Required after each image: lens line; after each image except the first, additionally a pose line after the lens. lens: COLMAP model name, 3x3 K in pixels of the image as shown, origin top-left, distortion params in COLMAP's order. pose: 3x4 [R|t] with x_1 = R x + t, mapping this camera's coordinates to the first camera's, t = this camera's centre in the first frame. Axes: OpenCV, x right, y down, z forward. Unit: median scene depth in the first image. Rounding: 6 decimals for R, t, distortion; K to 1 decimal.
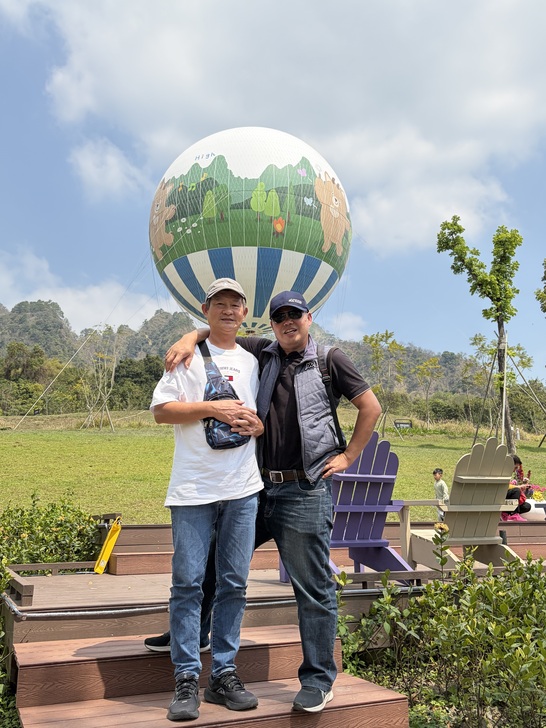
lens RADIAL K [[706.5, 0, 273.0], [0, 706.5, 364.0], [0, 0, 1]] dist [0.130479, -0.470883]
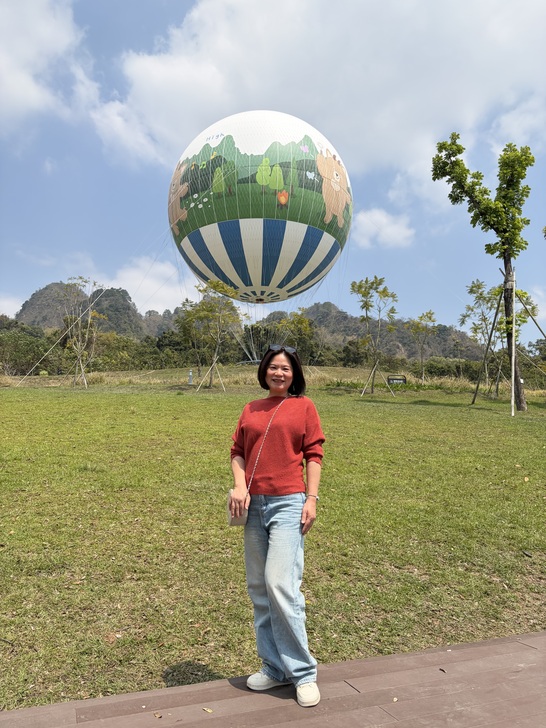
lens RADIAL K [[561.3, 0, 269.4], [0, 561.3, 359.1], [0, 0, 1]] dist [0.046781, -0.065174]
pose [[0.998498, -0.008920, -0.054054, 0.031878], [0.010971, 0.999226, 0.037775, 0.015679], [0.053675, -0.038312, 0.997823, 0.138554]]
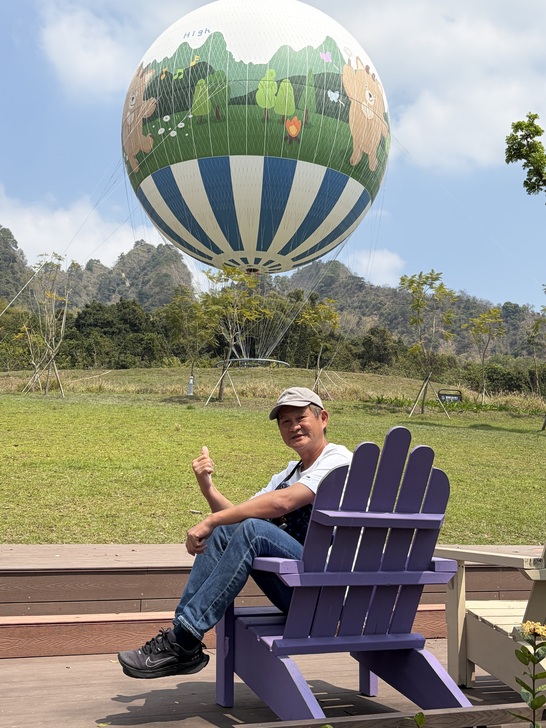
lens RADIAL K [[902.1, 0, 271.7], [0, 902.1, 368.5], [0, 0, 1]] dist [0.138265, -0.521014]
pose [[0.999654, 0.022849, -0.013050, 0.003987], [-0.022024, 0.997942, 0.060230, 0.001205], [0.014399, -0.059921, 0.998099, 0.025158]]
